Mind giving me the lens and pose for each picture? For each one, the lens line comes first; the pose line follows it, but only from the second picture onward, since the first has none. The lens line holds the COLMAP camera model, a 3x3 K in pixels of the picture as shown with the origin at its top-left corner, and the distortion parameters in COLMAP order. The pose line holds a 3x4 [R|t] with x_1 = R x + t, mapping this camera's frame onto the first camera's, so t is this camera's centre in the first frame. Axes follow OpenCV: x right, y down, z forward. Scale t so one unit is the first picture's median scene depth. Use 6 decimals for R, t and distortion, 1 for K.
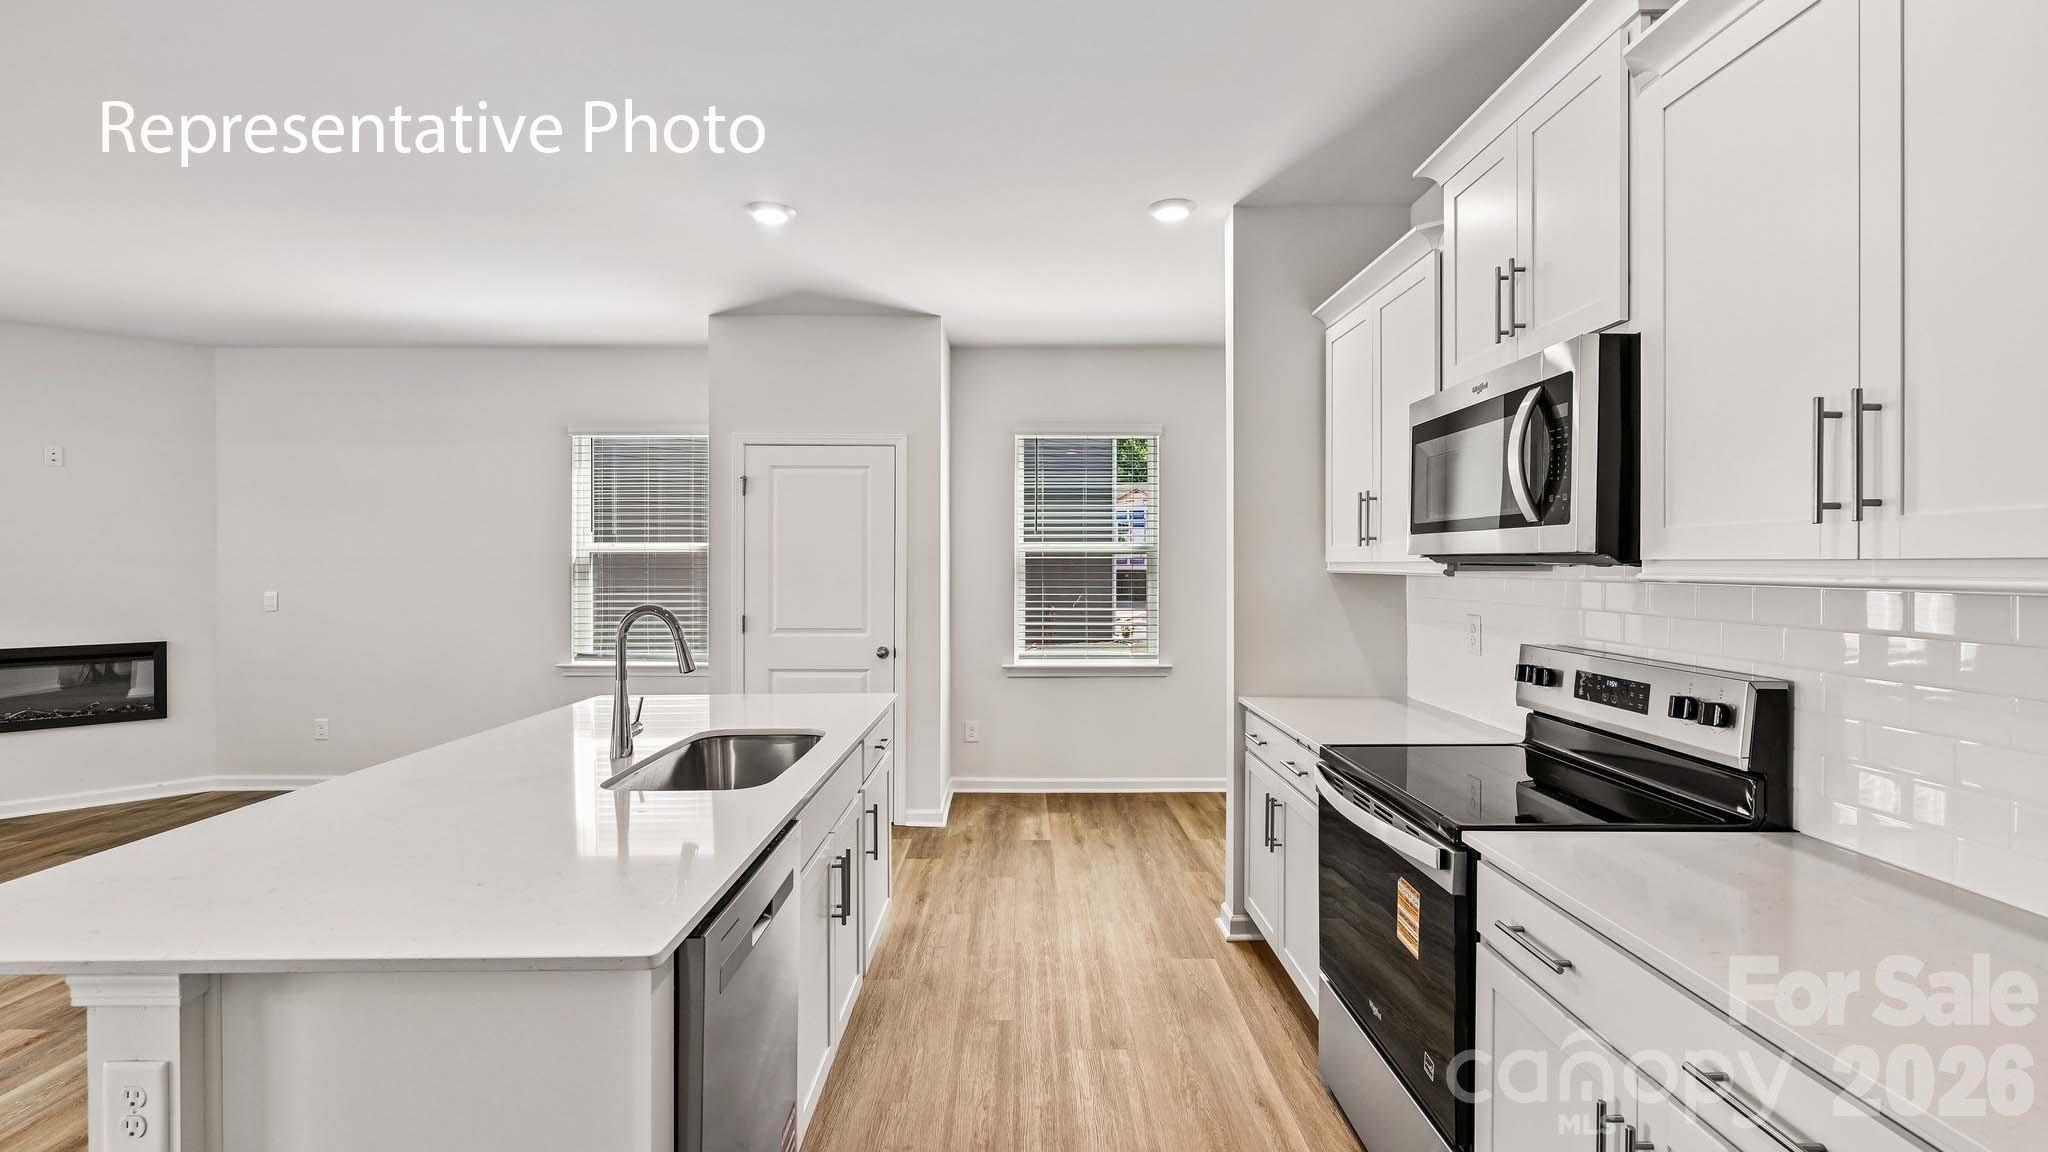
lens RADIAL K [[892.1, 0, 1016.4], [0, 892.1, 568.8], [0, 0, 1]] dist [0.001310, -0.000636]
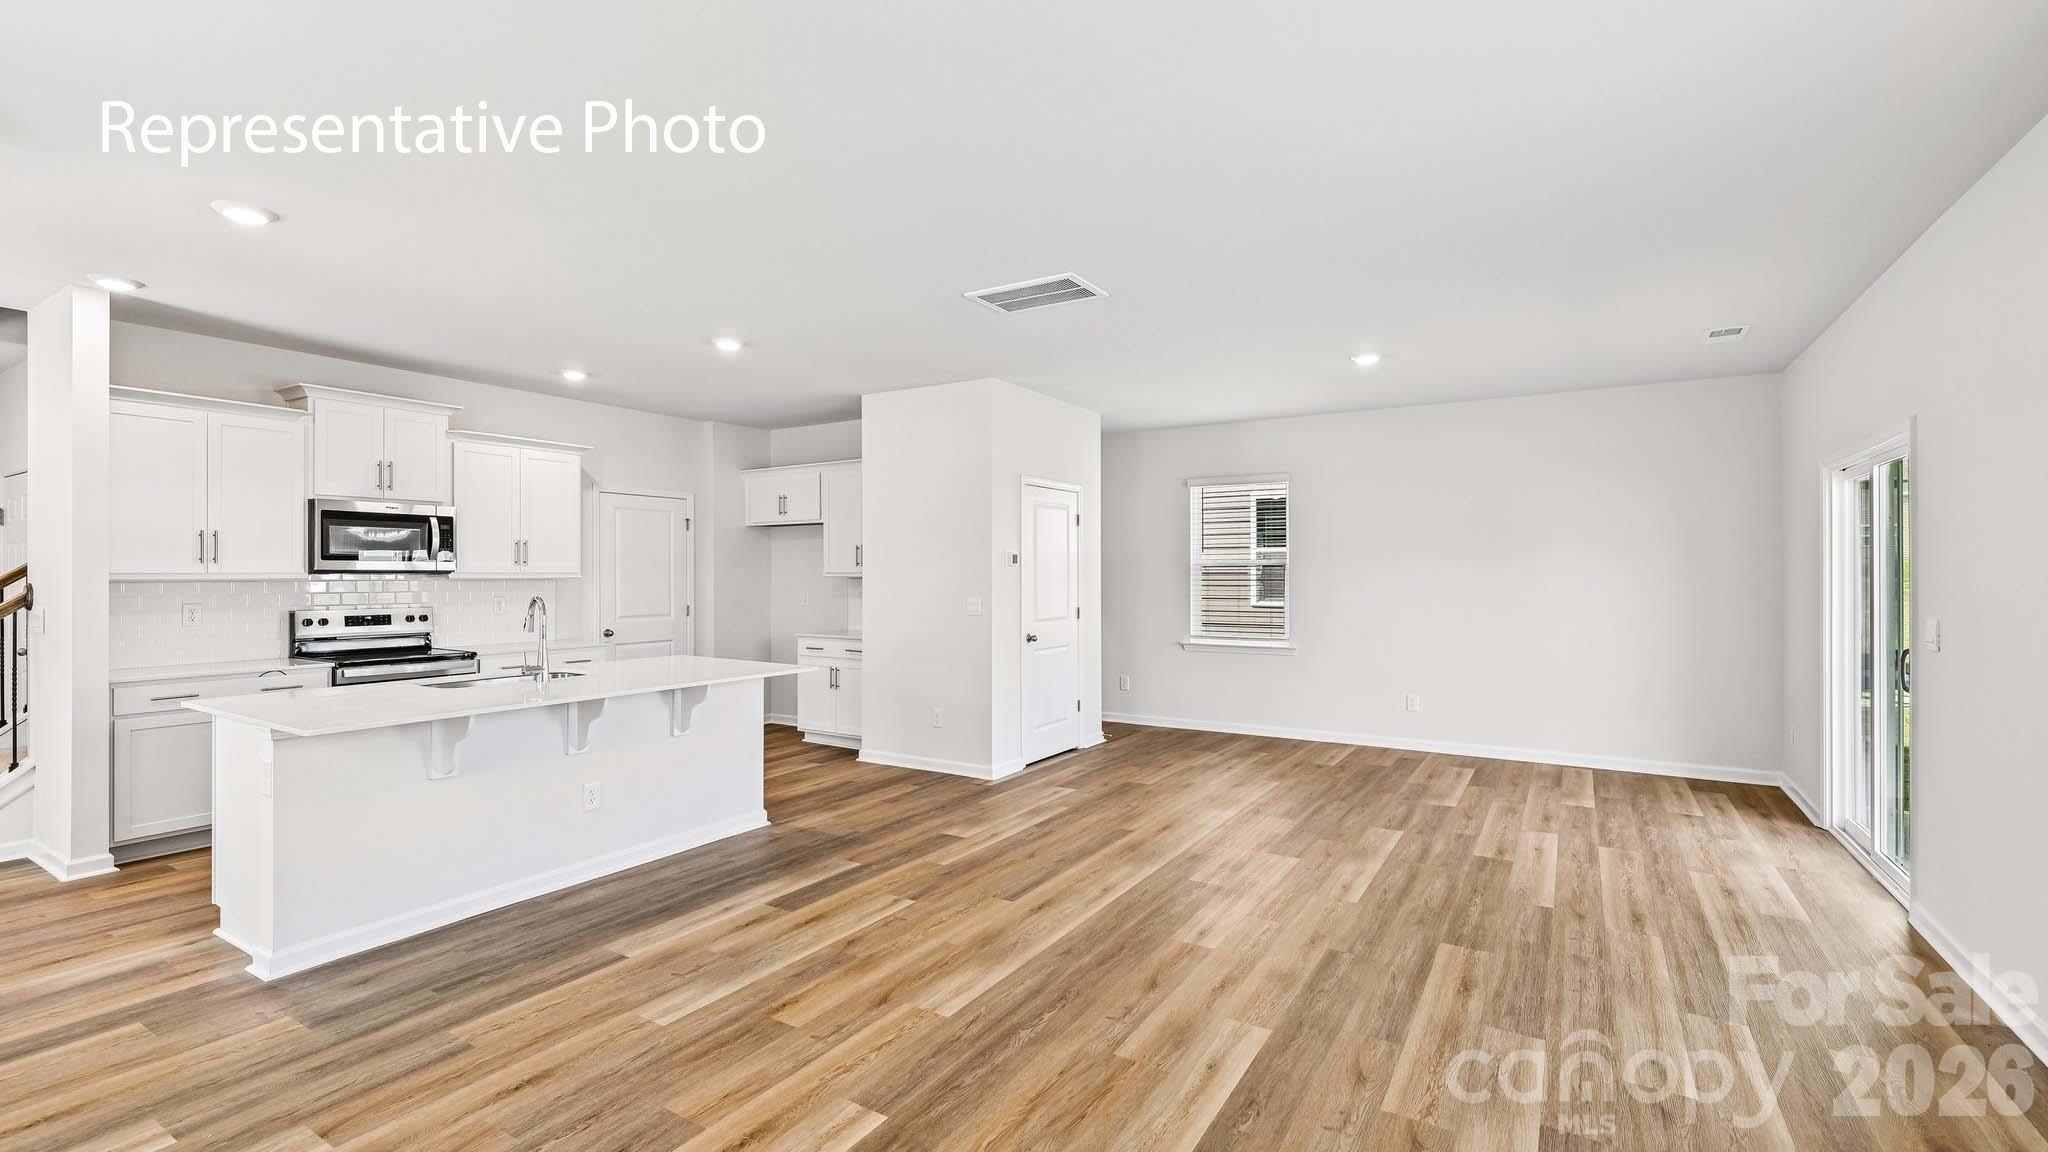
lens RADIAL K [[892.1, 0, 1017.0], [0, 892.1, 571.6], [0, 0, 1]] dist [0.001310, -0.000636]
pose [[-0.849602, 0.001653, 0.527422, -1.057638], [0.003955, 0.999987, 0.003235, -0.005720], [-0.527409, 0.004834, -0.849598, 0.975825]]
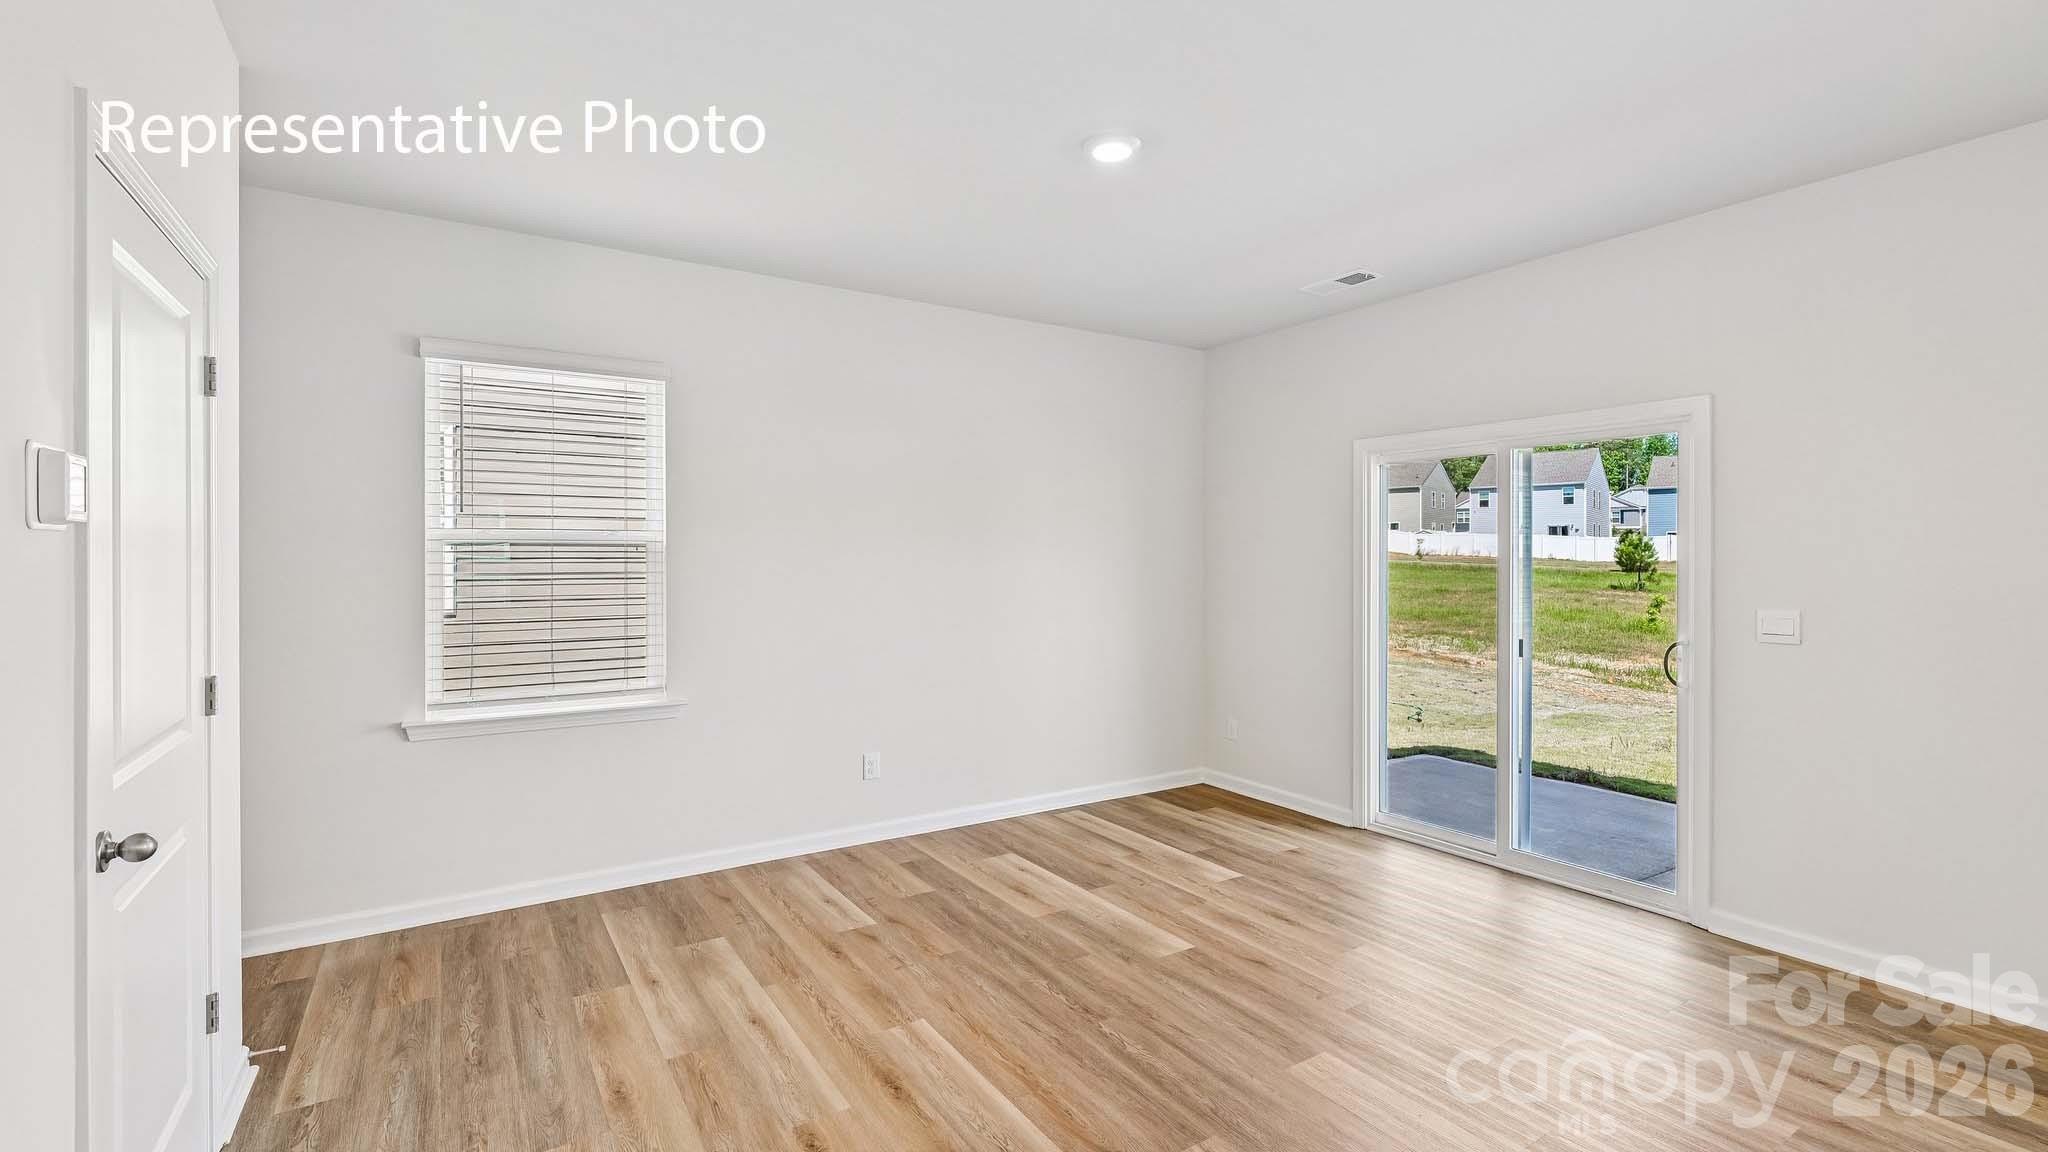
lens RADIAL K [[892.1, 0, 1026.5], [0, 892.1, 562.2], [0, 0, 1]] dist [0.001310, -0.000636]
pose [[-0.833068, 0.001358, -0.553169, -0.450542], [-0.003442, 0.999965, 0.007637, -0.000949], [0.553160, 0.008266, -0.833034, 0.239208]]
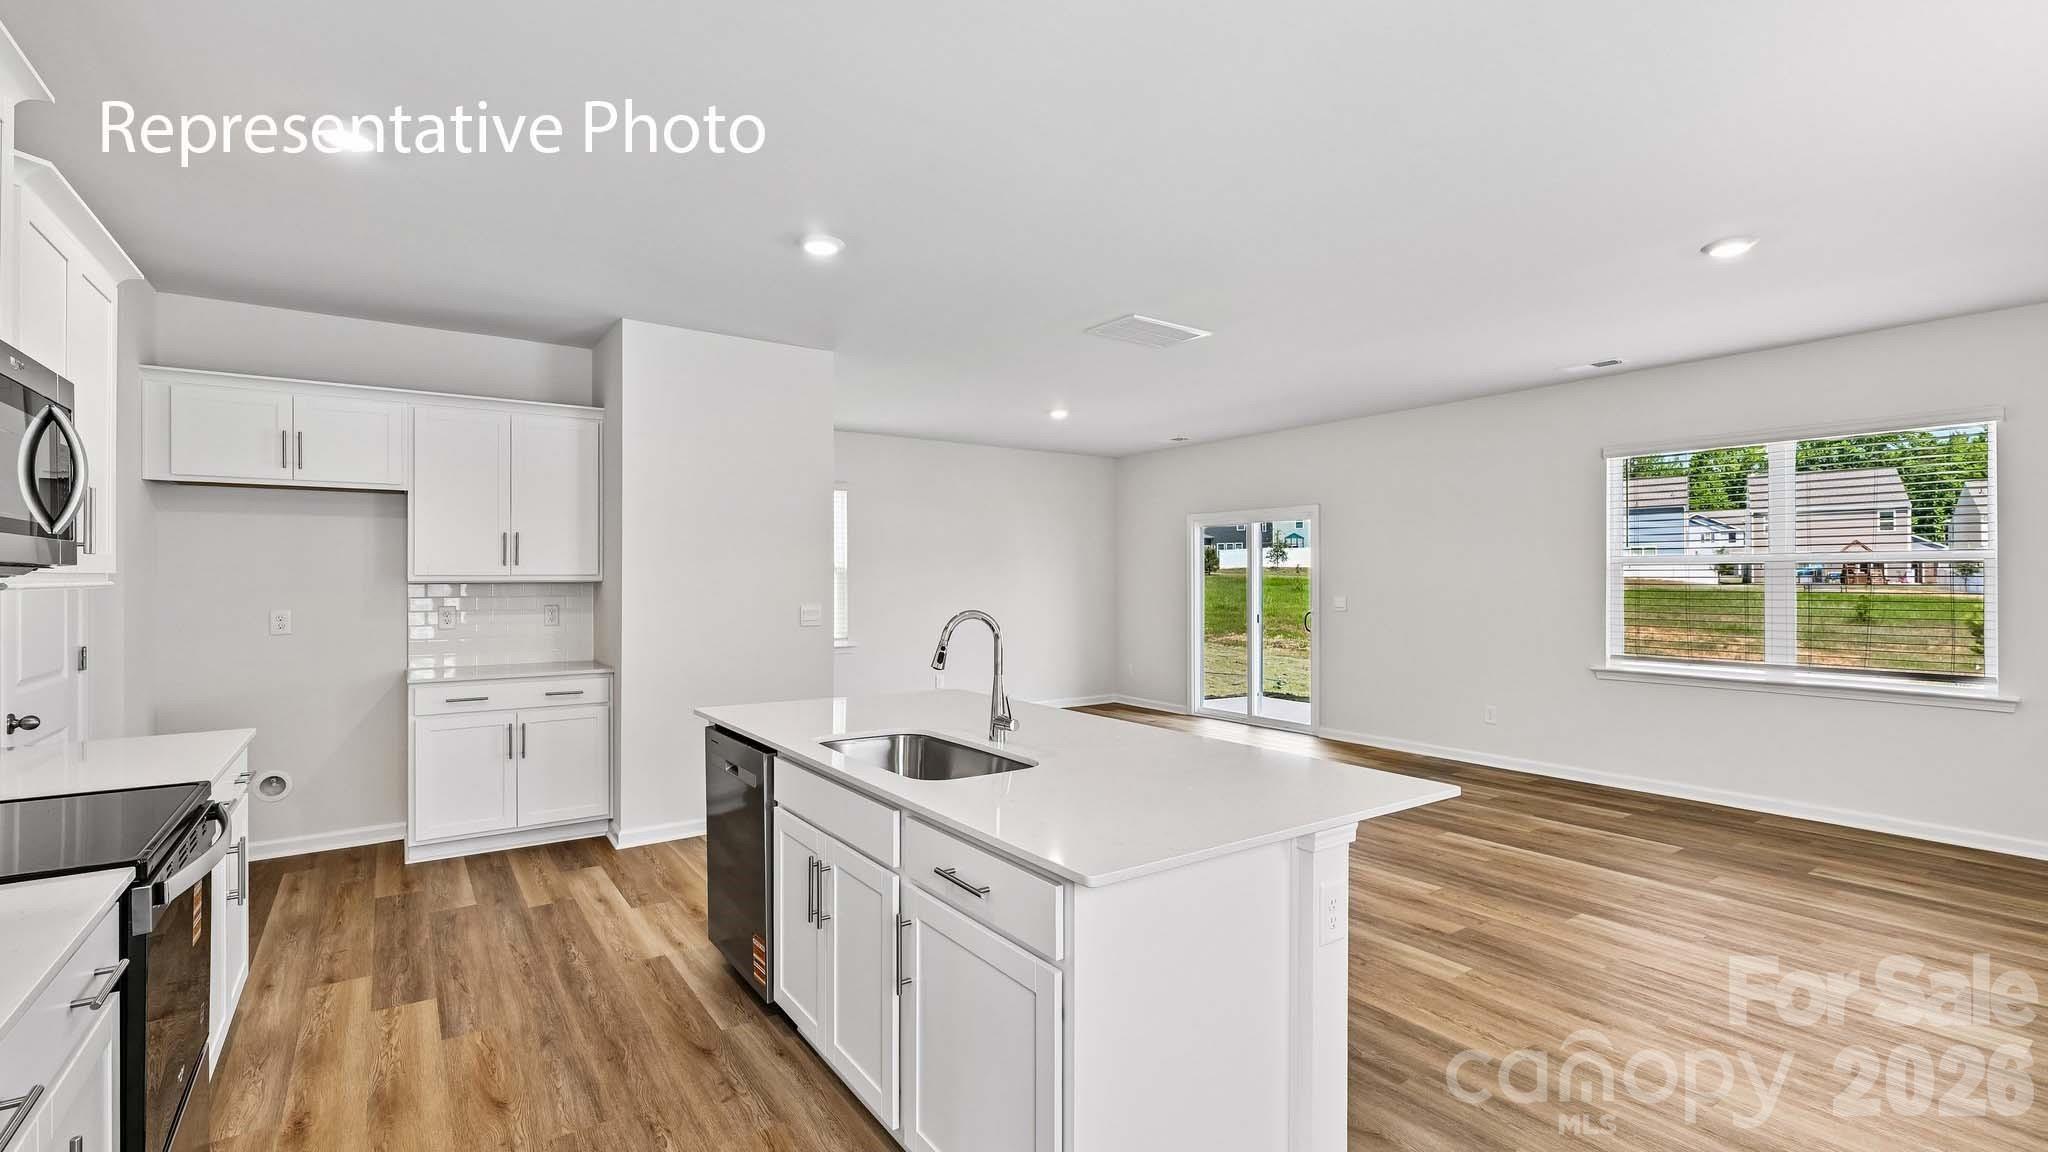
lens RADIAL K [[892.1, 0, 1013.0], [0, 892.1, 576.0], [0, 0, 1]] dist [0.001310, -0.000636]
pose [[-0.816708, 0.000201, -0.577051, 0.103366], [-0.002086, 0.999992, 0.003300, -0.003820], [0.577047, 0.003899, -0.816702, 0.950351]]
